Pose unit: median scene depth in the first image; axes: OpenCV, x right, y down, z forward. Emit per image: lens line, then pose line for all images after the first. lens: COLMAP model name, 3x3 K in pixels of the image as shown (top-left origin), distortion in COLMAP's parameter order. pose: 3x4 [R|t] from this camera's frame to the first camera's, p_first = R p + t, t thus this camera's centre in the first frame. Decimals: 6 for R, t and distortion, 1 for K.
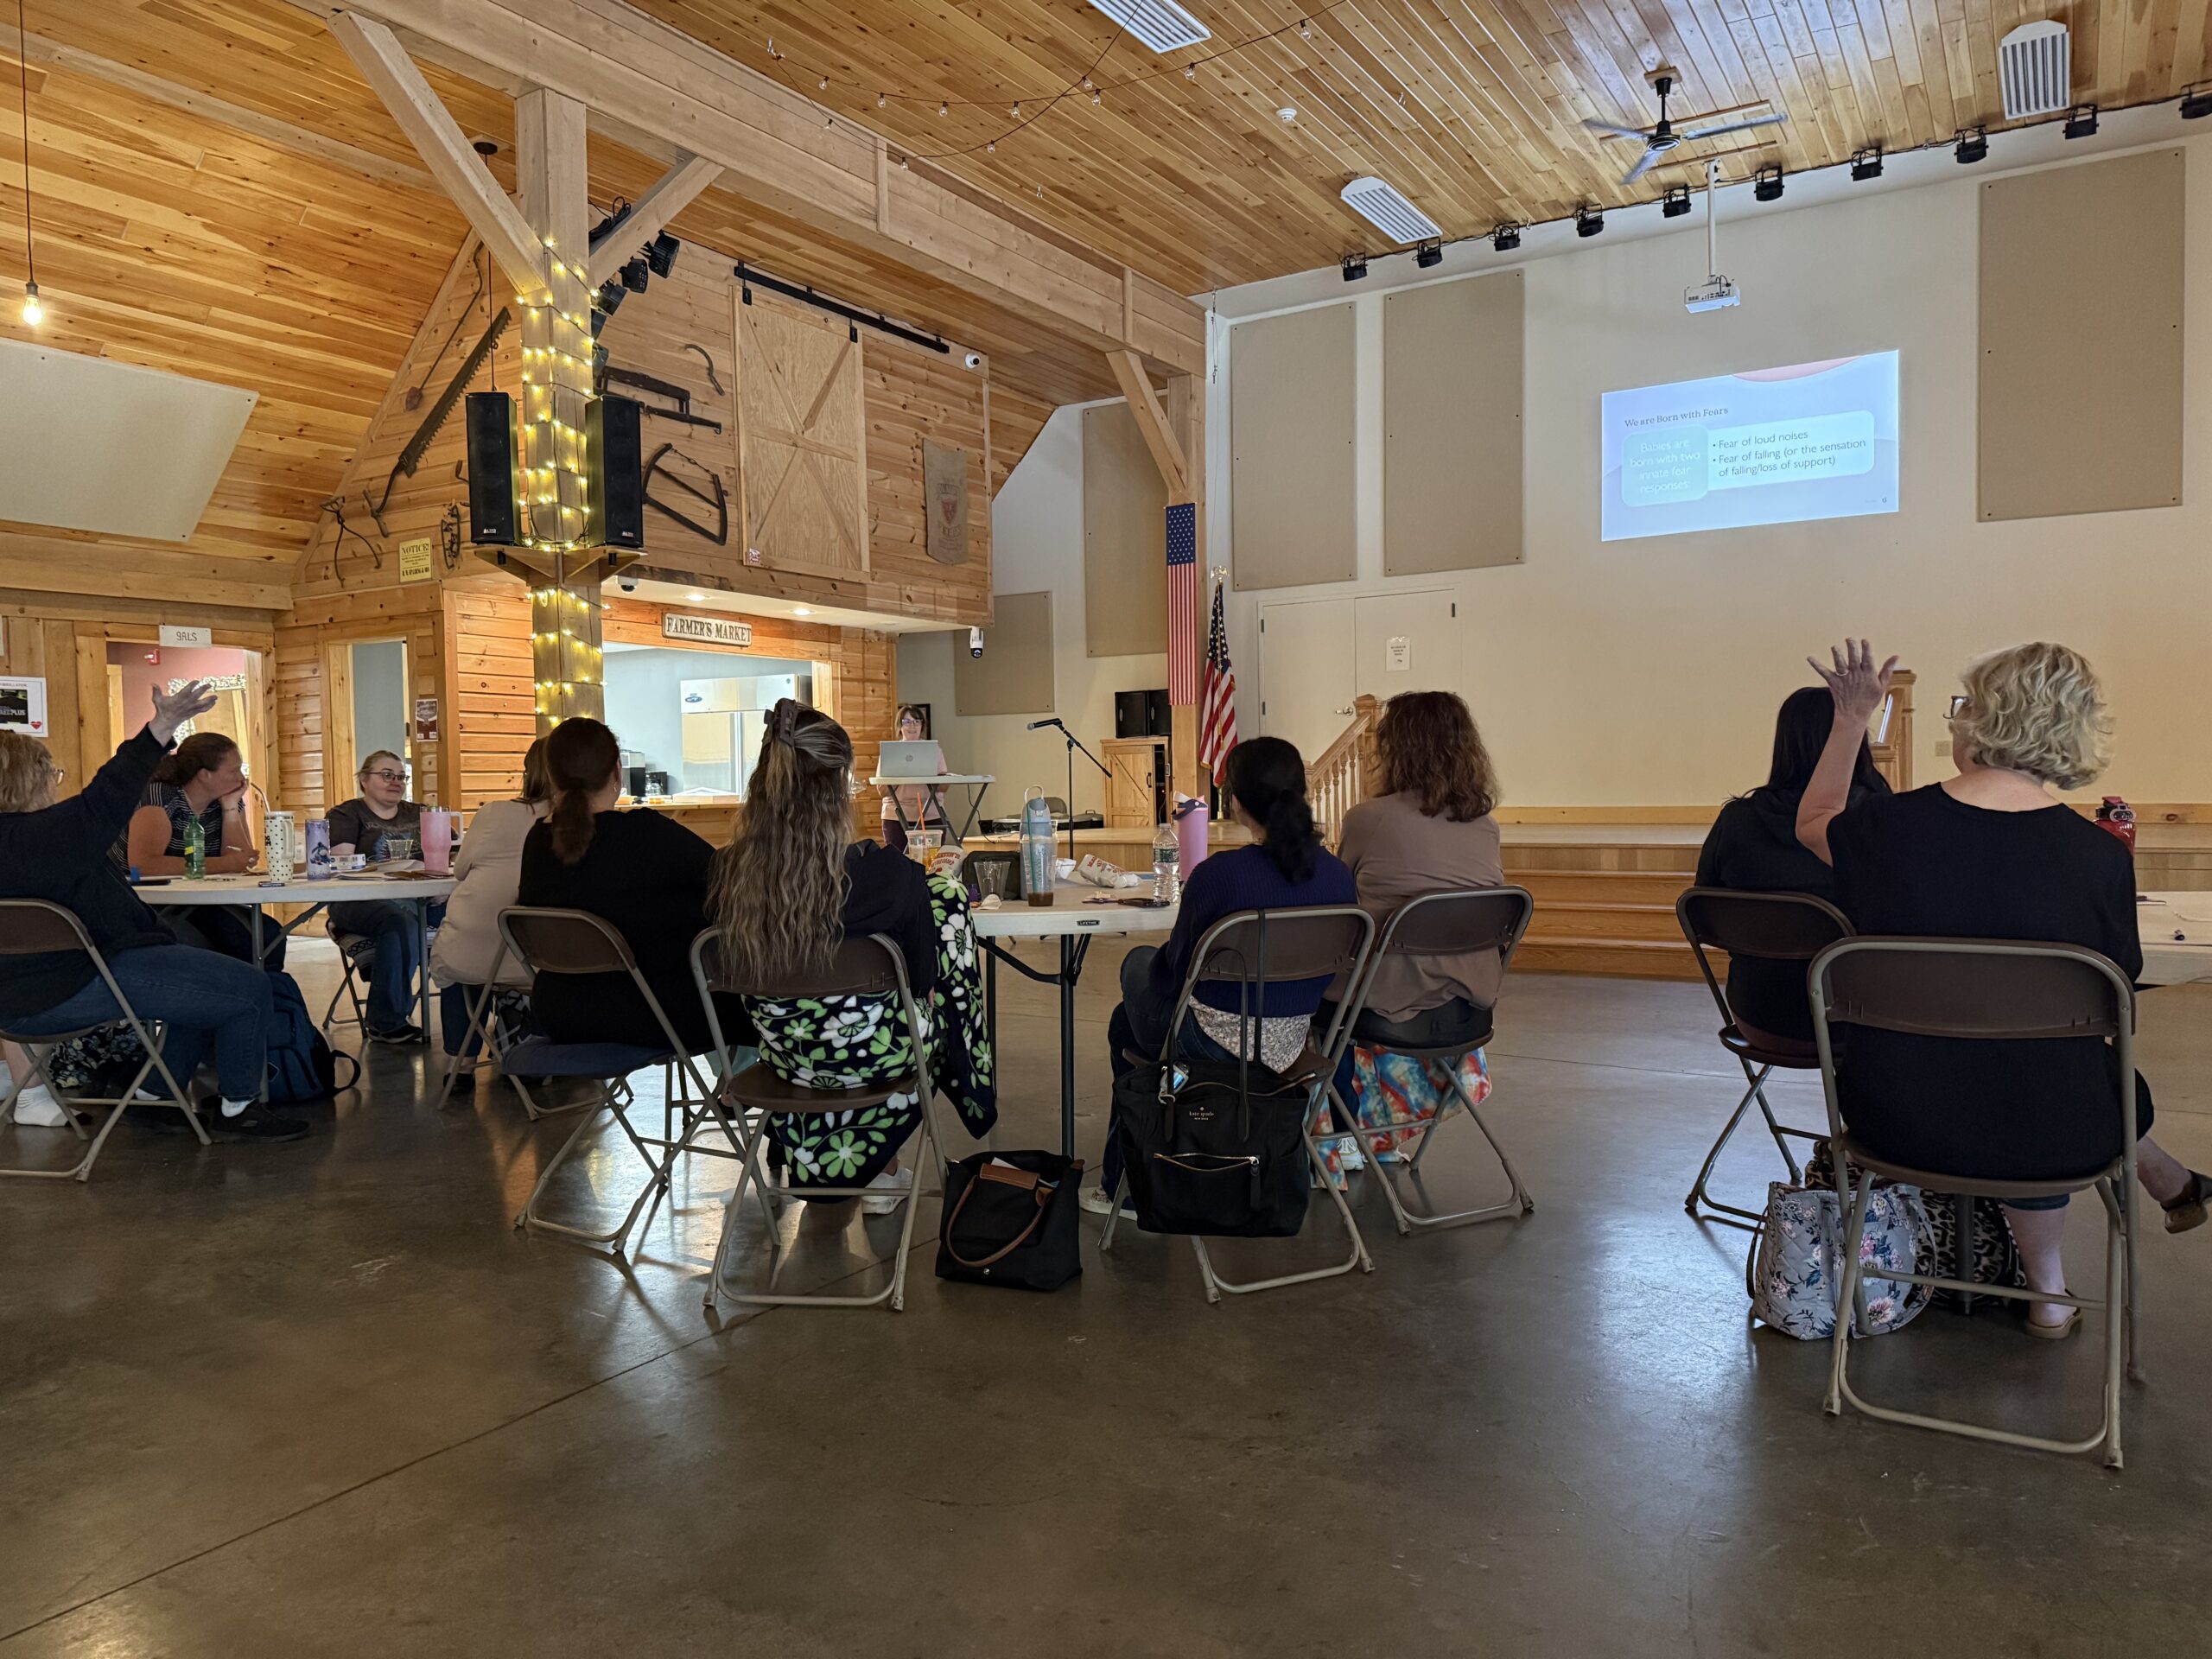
lens RADIAL K [[1590.8, 0, 1106.0], [0, 1590.8, 829.5], [0, 0, 1]] dist [-0.000139, -0.007726]
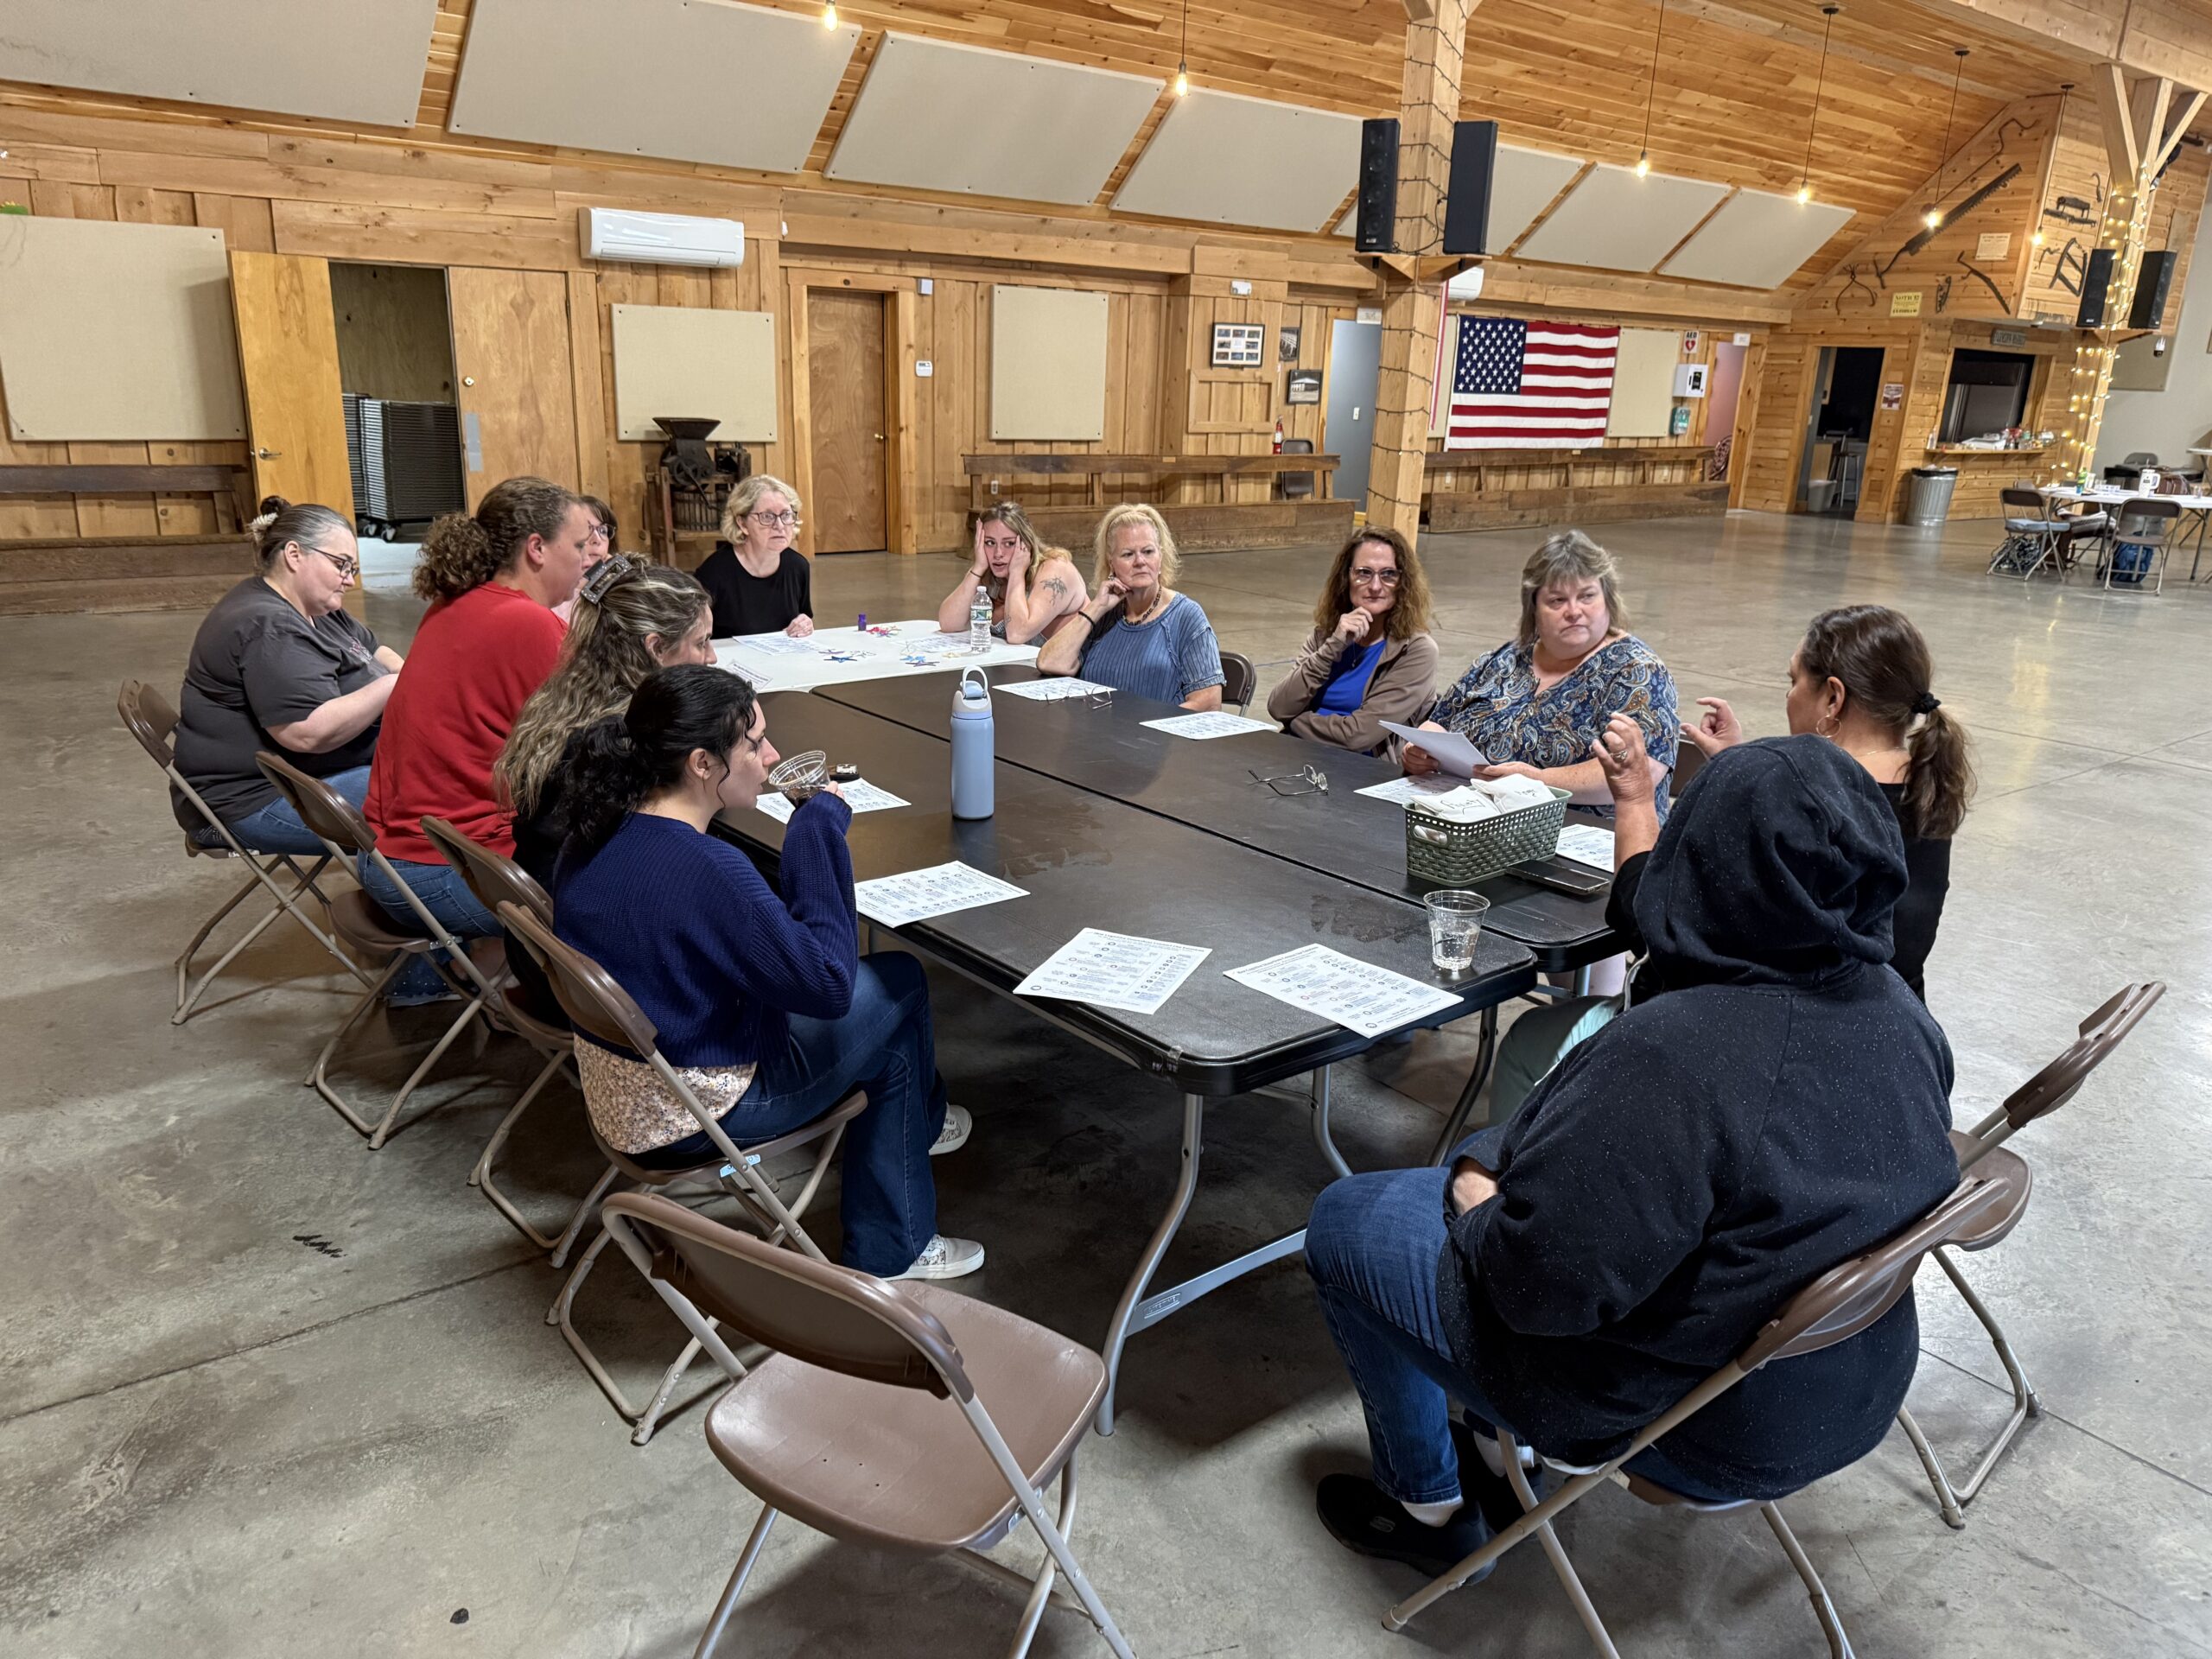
lens RADIAL K [[1590.8, 0, 1106.0], [0, 1590.8, 829.5], [0, 0, 1]] dist [-0.000139, -0.007726]
pose [[0.934478, 0.147702, -0.323937, -0.584859], [-0.062577, 0.963858, 0.258962, -0.006553], [0.350479, -0.221723, 0.909947, -1.024986]]
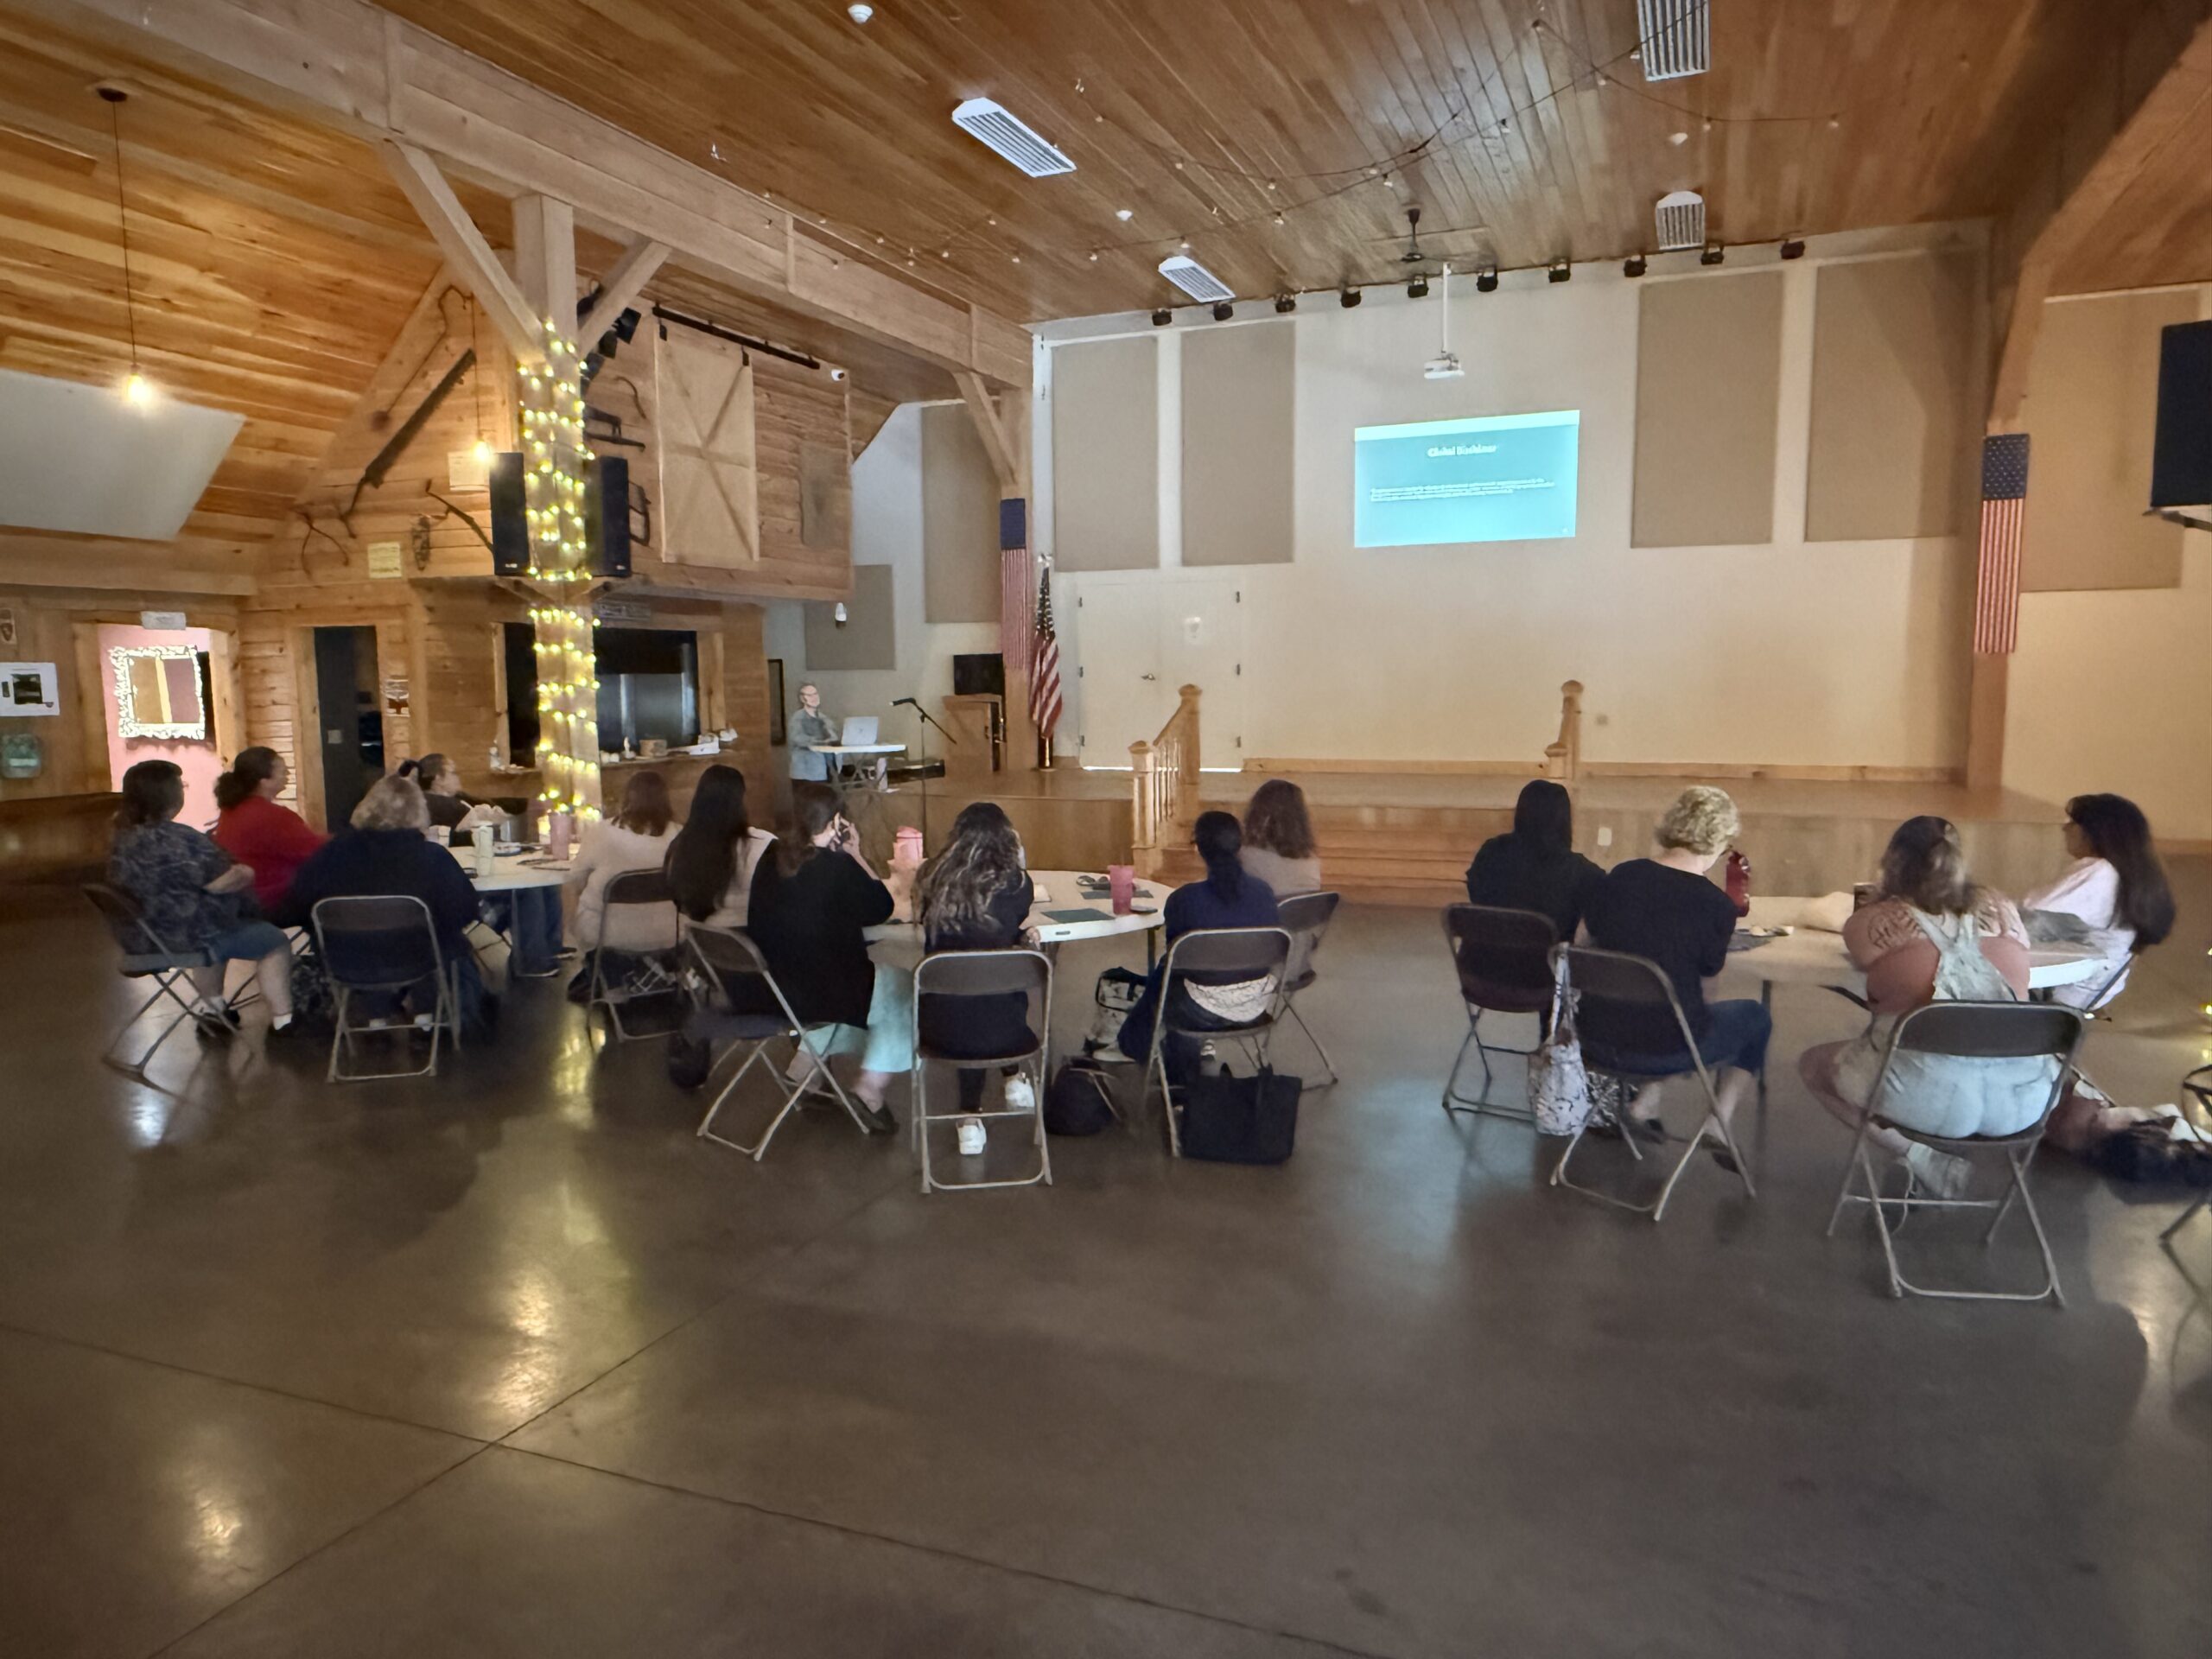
lens RADIAL K [[1470.1, 0, 1106.0], [0, 1470.1, 829.5], [0, 0, 1]] dist [-0.005281, -0.003542]
pose [[0.987136, -0.010253, 0.159557, -0.082115], [-0.000668, 0.997669, 0.068239, -0.044098], [-0.159884, -0.067468, 0.984827, -0.151385]]
